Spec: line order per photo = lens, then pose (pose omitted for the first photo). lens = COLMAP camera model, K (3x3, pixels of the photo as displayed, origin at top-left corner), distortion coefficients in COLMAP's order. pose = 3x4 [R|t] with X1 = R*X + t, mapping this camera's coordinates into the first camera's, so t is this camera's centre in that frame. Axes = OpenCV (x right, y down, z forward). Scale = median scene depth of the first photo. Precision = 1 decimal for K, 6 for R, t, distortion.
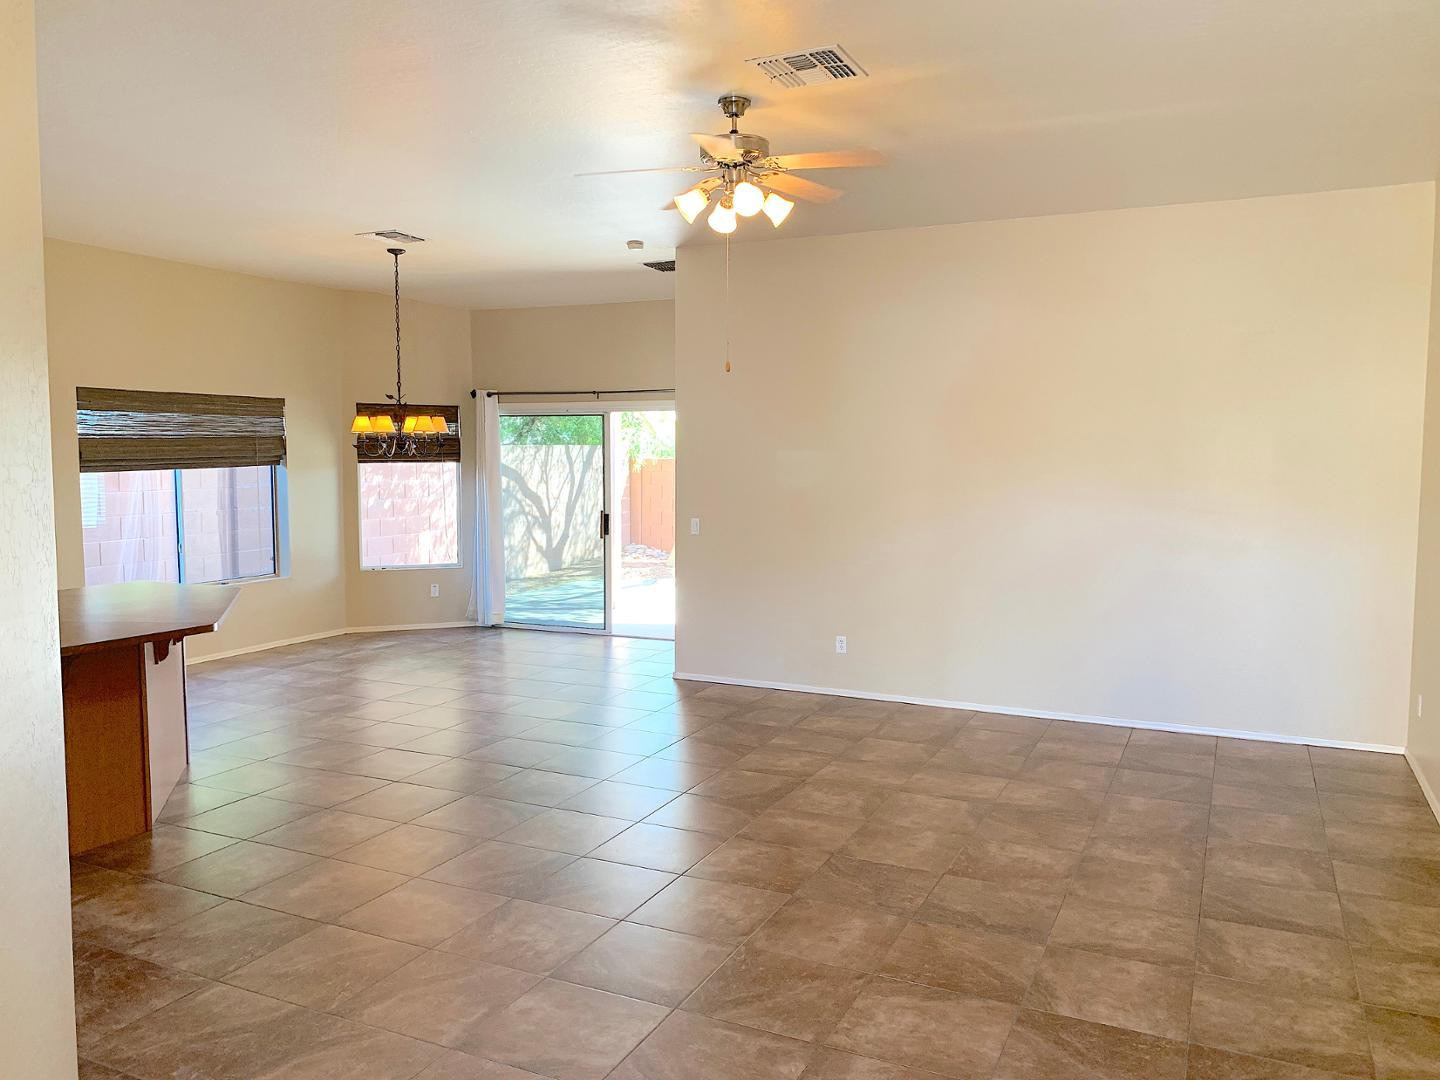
lens RADIAL K [[1076.0, 0, 724.4], [0, 1076.0, 539.3], [0, 0, 1]] dist [0.085627, -0.148935]
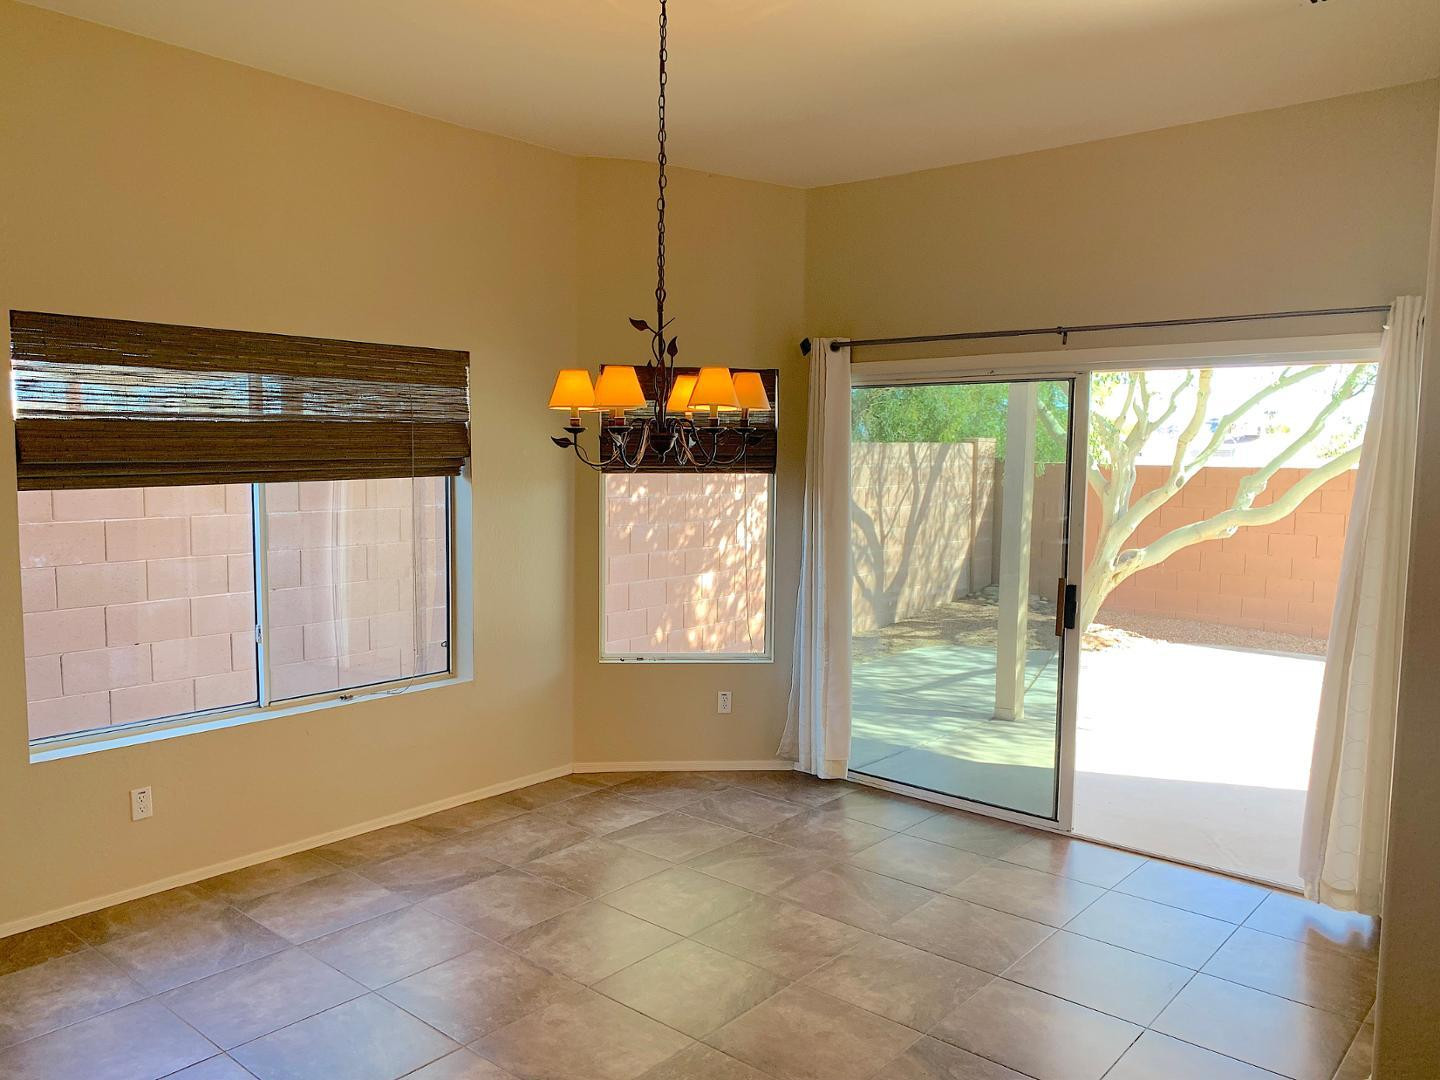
lens RADIAL K [[1089.6, 0, 704.3], [0, 1089.6, 555.7], [0, 0, 1]] dist [0.086508, -0.133228]
pose [[0.962385, 0.037942, -0.269027, -0.143670], [-0.033829, 0.999229, 0.019909, -0.043801], [0.269575, -0.010059, 0.962927, 0.511015]]
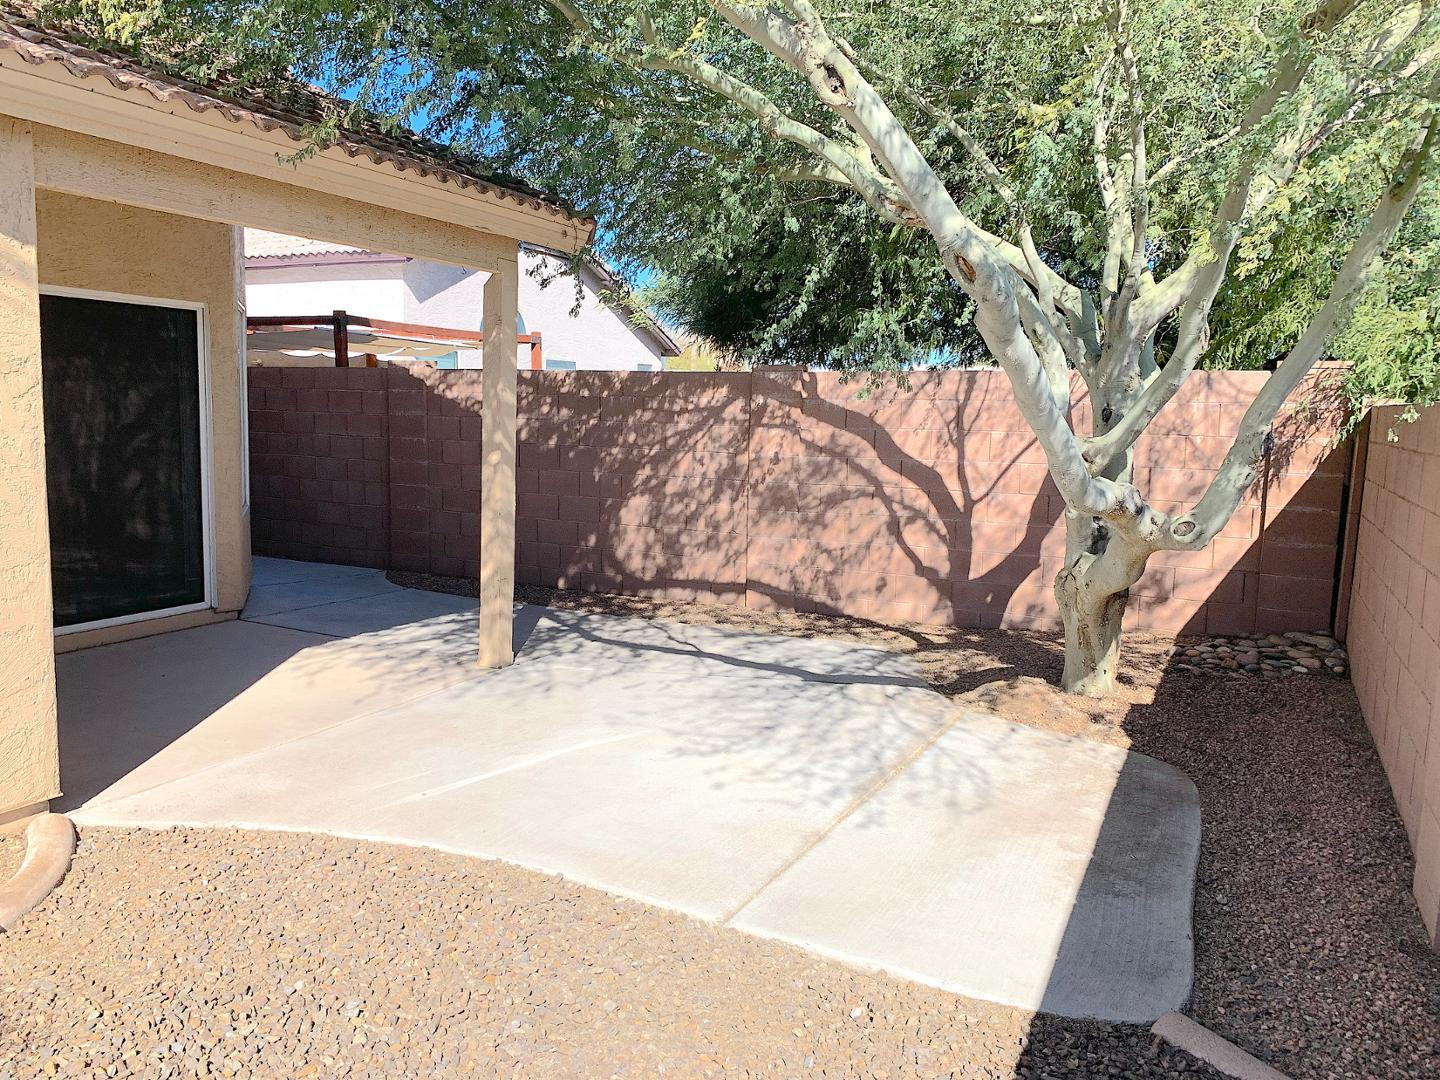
lens RADIAL K [[1078.2, 0, 702.5], [0, 1078.2, 552.2], [0, 0, 1]] dist [0.076158, -0.141267]
pose [[-0.019128, 0.140090, -0.989954, 0.581282], [-0.105267, 0.984350, 0.141331, -0.106111], [0.994260, 0.106913, -0.004082, 1.525309]]
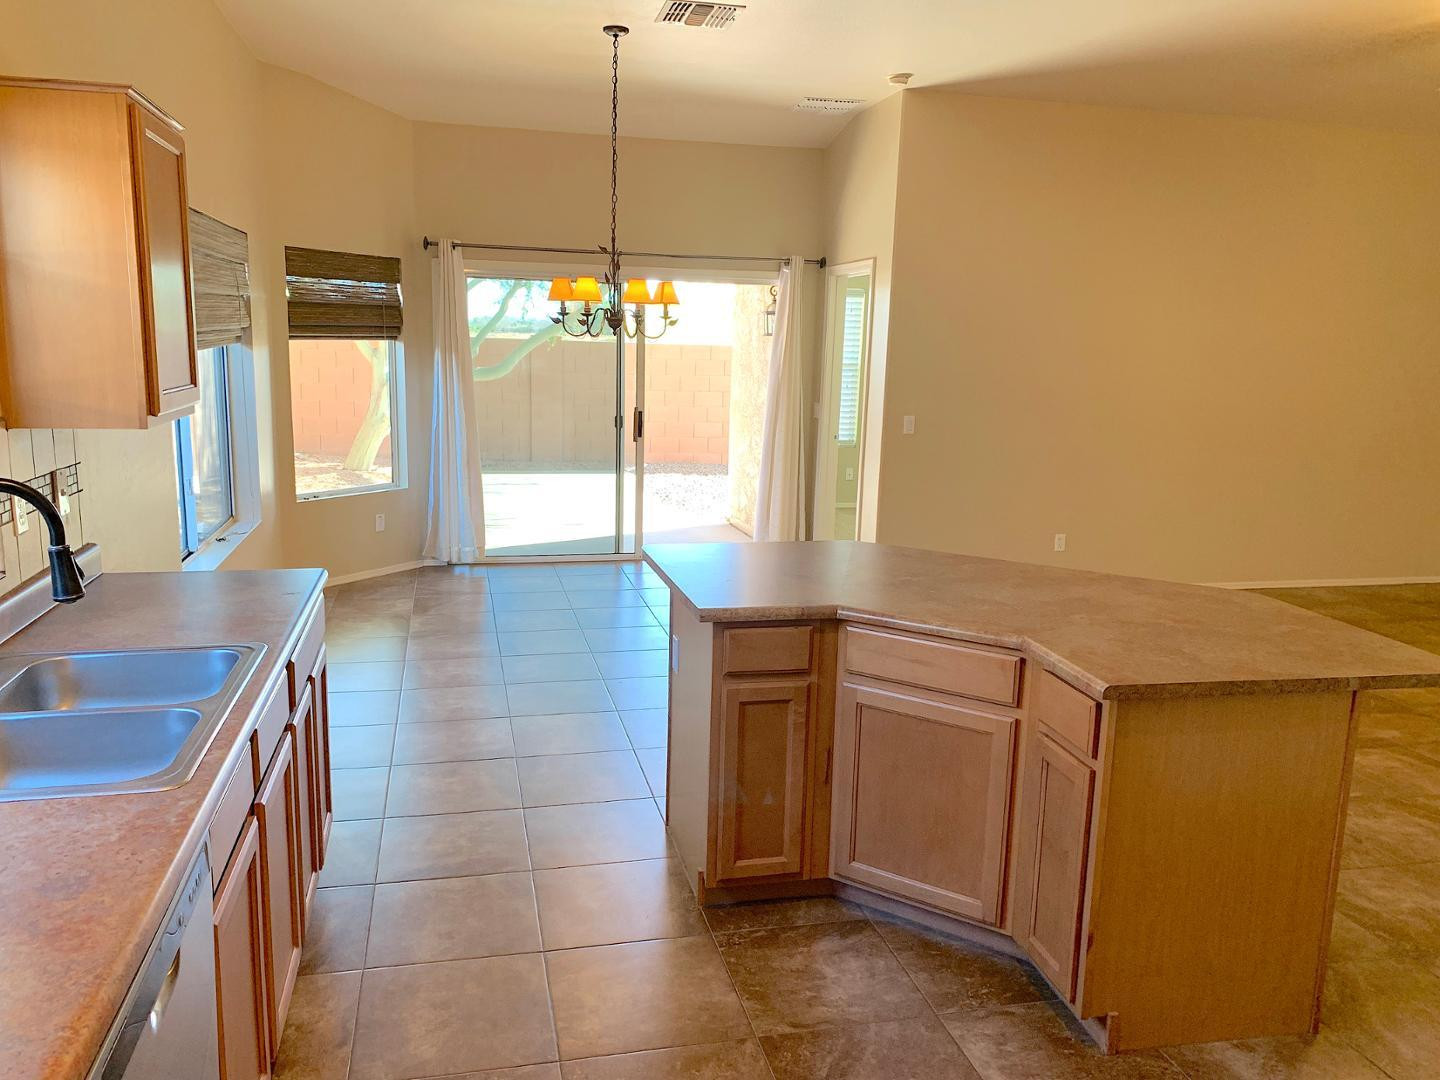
lens RADIAL K [[1103.6, 0, 690.4], [0, 1103.6, 537.7], [0, 0, 1]] dist [0.075267, -0.161859]
pose [[0.793185, -0.090836, 0.602168, -0.606084], [0.025534, 0.992904, 0.116144, -0.025011], [-0.608445, -0.076747, 0.789876, 0.333891]]
